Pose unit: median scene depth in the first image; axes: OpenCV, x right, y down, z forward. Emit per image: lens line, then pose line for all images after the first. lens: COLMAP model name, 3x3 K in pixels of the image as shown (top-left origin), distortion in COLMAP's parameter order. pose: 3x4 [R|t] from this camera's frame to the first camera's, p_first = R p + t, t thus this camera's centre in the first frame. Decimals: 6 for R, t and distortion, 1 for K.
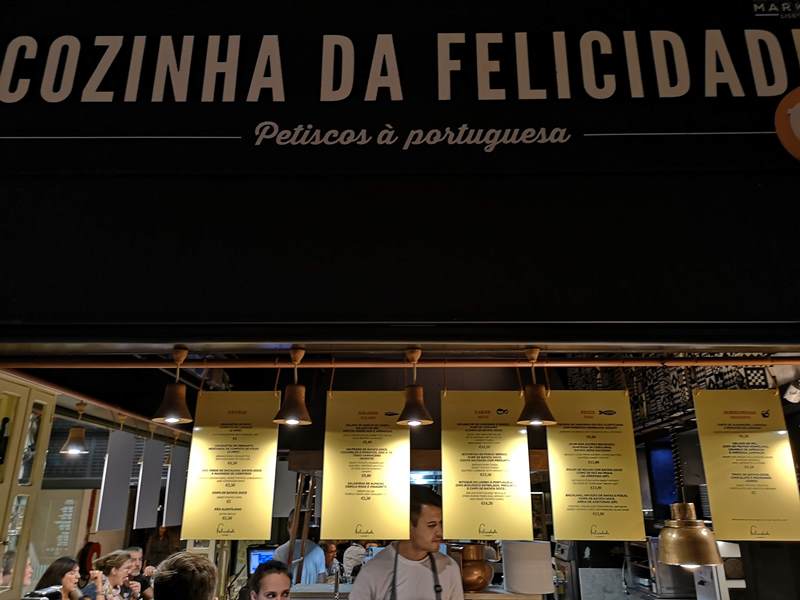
lens RADIAL K [[620.2, 0, 400.0], [0, 620.2, 300.0], [0, 0, 1]] dist [0.031726, -0.005493]
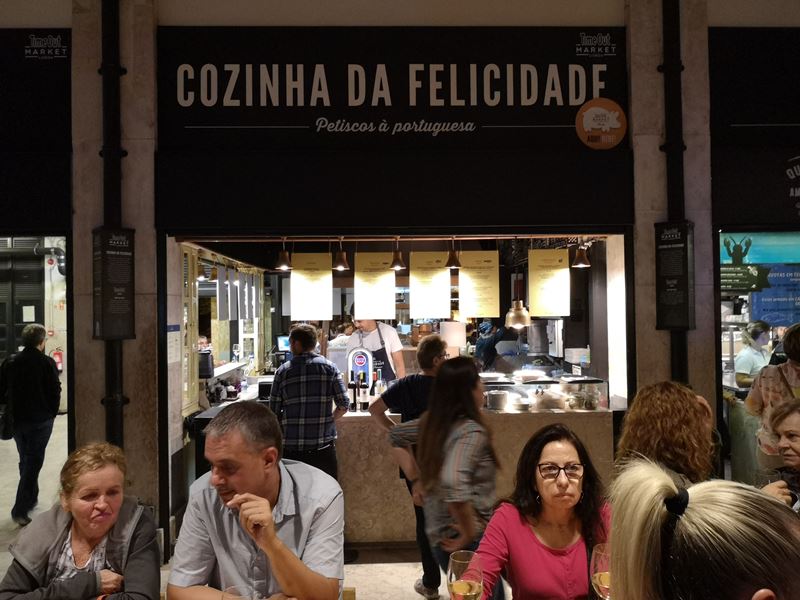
lens RADIAL K [[620.2, 0, 400.0], [0, 620.2, 300.0], [0, 0, 1]] dist [0.031726, -0.005493]
pose [[0.998011, -0.015433, 0.061128, -0.095963], [-0.003683, 0.953645, 0.300910, -0.325000], [-0.062939, -0.300537, 0.951691, -1.022474]]
